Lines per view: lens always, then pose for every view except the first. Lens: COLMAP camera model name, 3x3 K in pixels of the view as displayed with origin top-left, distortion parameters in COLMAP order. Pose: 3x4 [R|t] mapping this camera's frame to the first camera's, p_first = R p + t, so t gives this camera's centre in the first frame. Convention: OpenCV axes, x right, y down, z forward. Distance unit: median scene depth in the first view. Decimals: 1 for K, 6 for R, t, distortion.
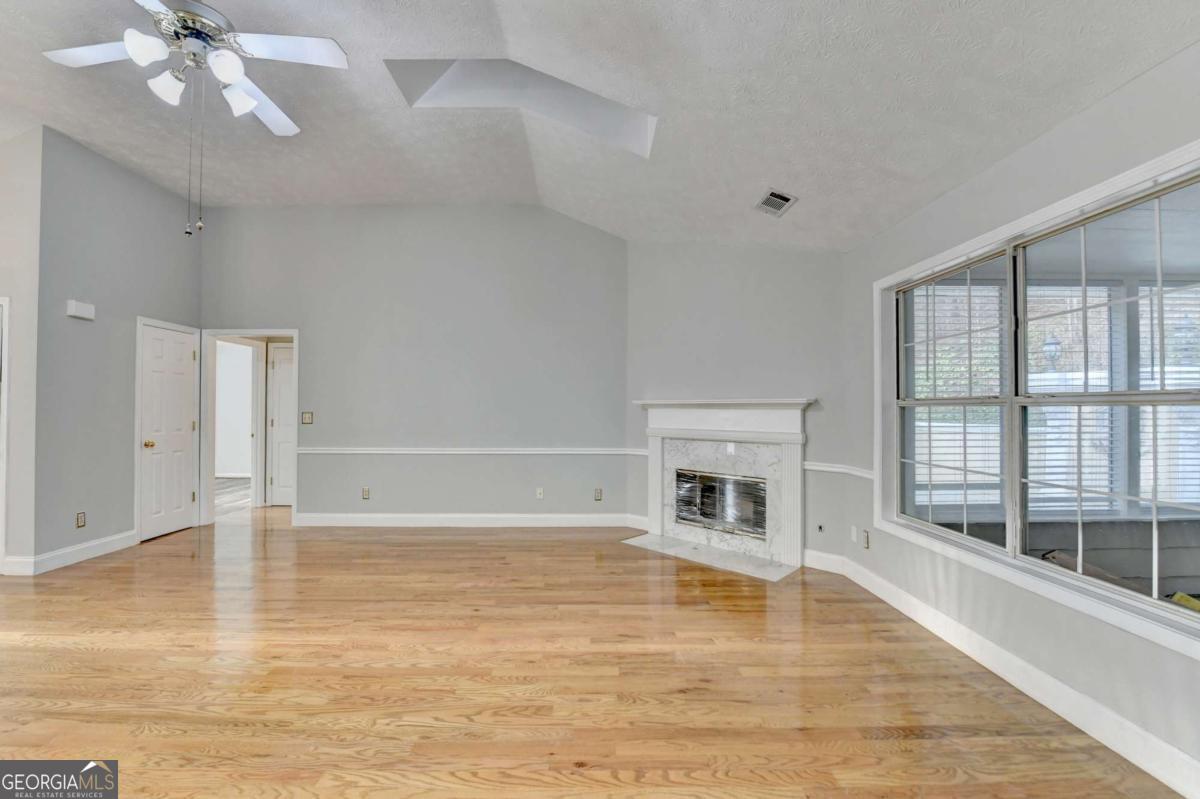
lens RADIAL K [[486.3, 0, 594.0], [0, 486.3, 403.0], [0, 0, 1]] dist [-0.018993, -0.000560]
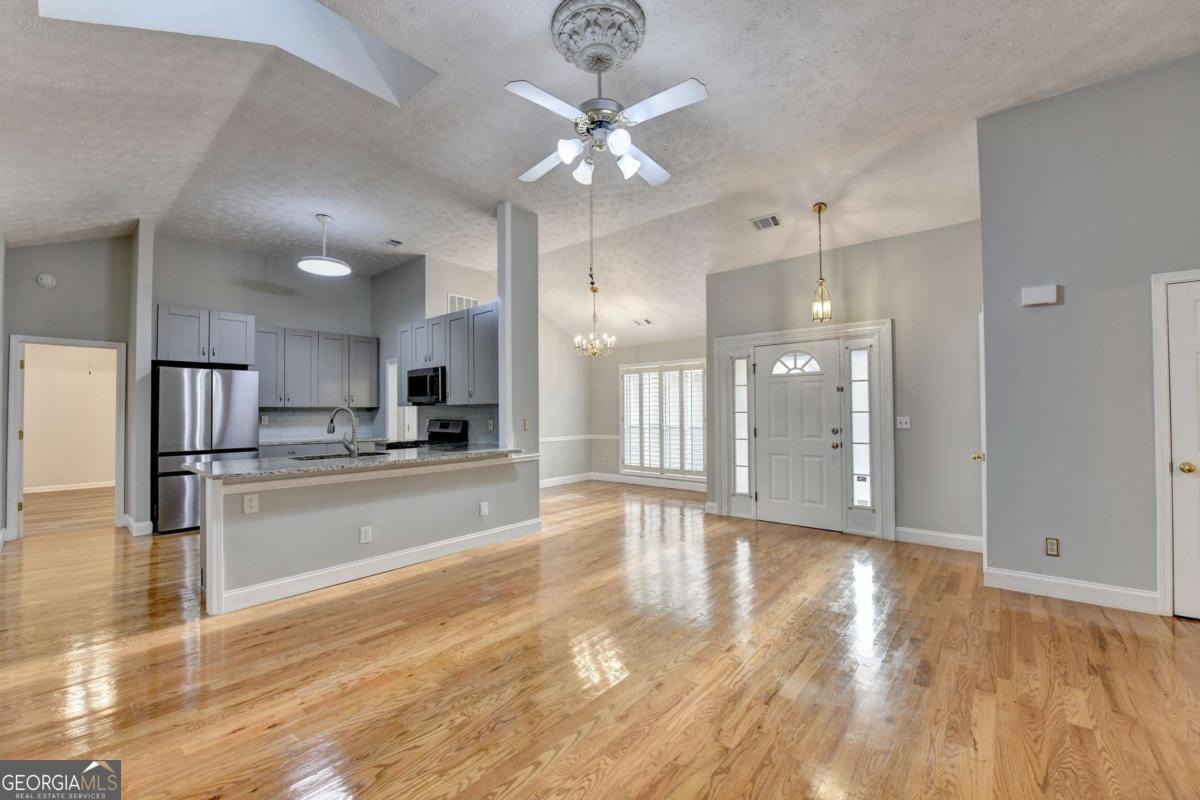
lens RADIAL K [[483.9, 0, 583.7], [0, 483.9, 403.6], [0, 0, 1]] dist [-0.017589, -0.000132]
pose [[-0.668428, -0.008661, -0.743726, 0.089212], [0.014670, 0.999584, -0.024825, 0.005179], [0.743632, -0.027505, -0.668023, 1.069951]]
